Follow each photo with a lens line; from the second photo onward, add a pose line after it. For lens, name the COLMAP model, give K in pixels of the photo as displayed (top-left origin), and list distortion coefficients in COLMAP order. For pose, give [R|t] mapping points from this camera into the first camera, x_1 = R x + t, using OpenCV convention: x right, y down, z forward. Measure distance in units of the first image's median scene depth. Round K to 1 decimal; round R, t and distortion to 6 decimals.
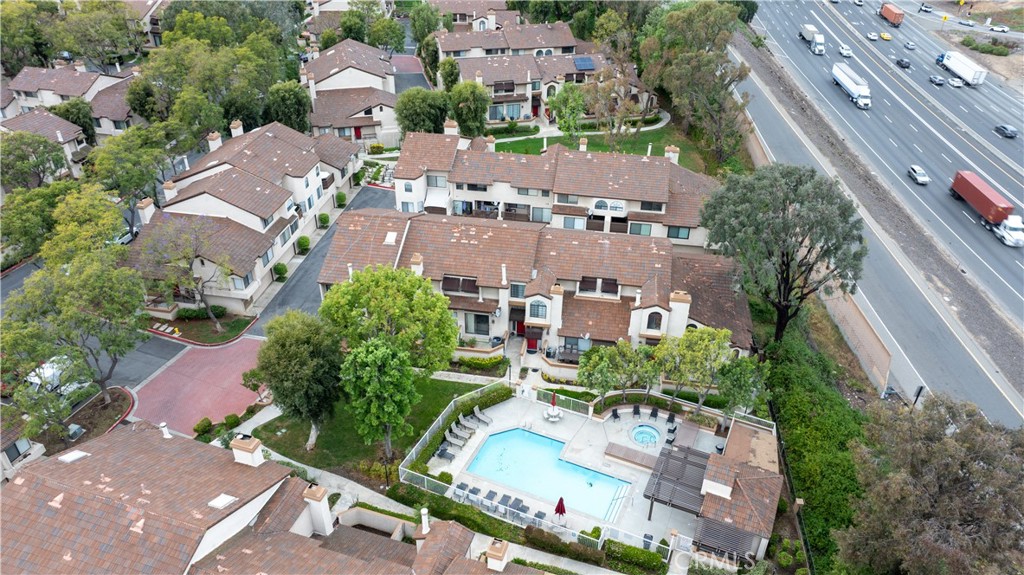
lens RADIAL K [[722.8, 0, 517.0], [0, 722.8, 284.2], [0, 0, 1]] dist [-0.021787, 0.004479]
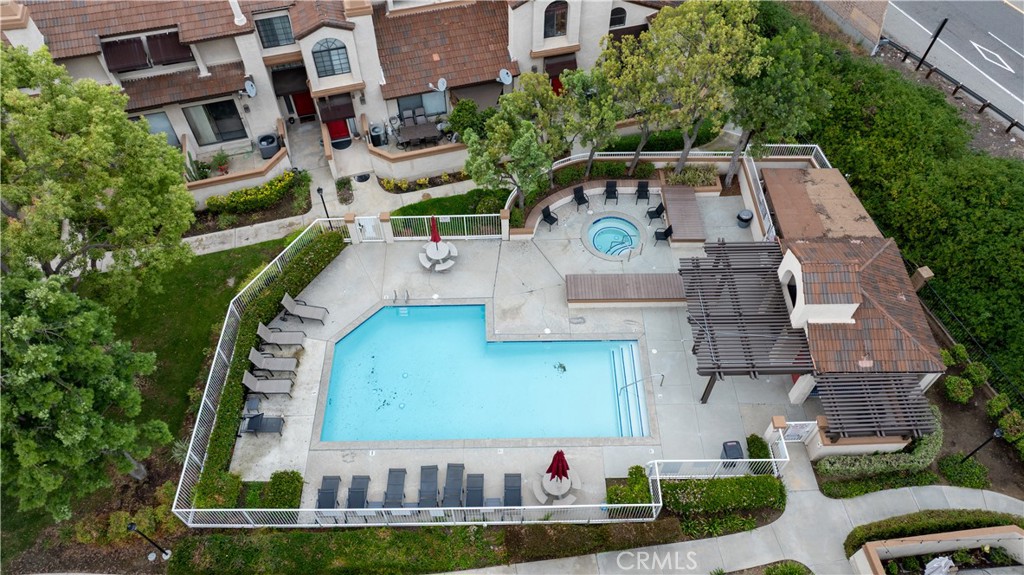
lens RADIAL K [[722.8, 0, 517.0], [0, 722.8, 284.2], [0, 0, 1]] dist [-0.021787, 0.004479]
pose [[0.905449, -0.347365, 0.243928, -0.029136], [0.239086, 0.892229, 0.383099, 0.015275], [-0.350714, -0.288557, 0.890918, 0.492459]]
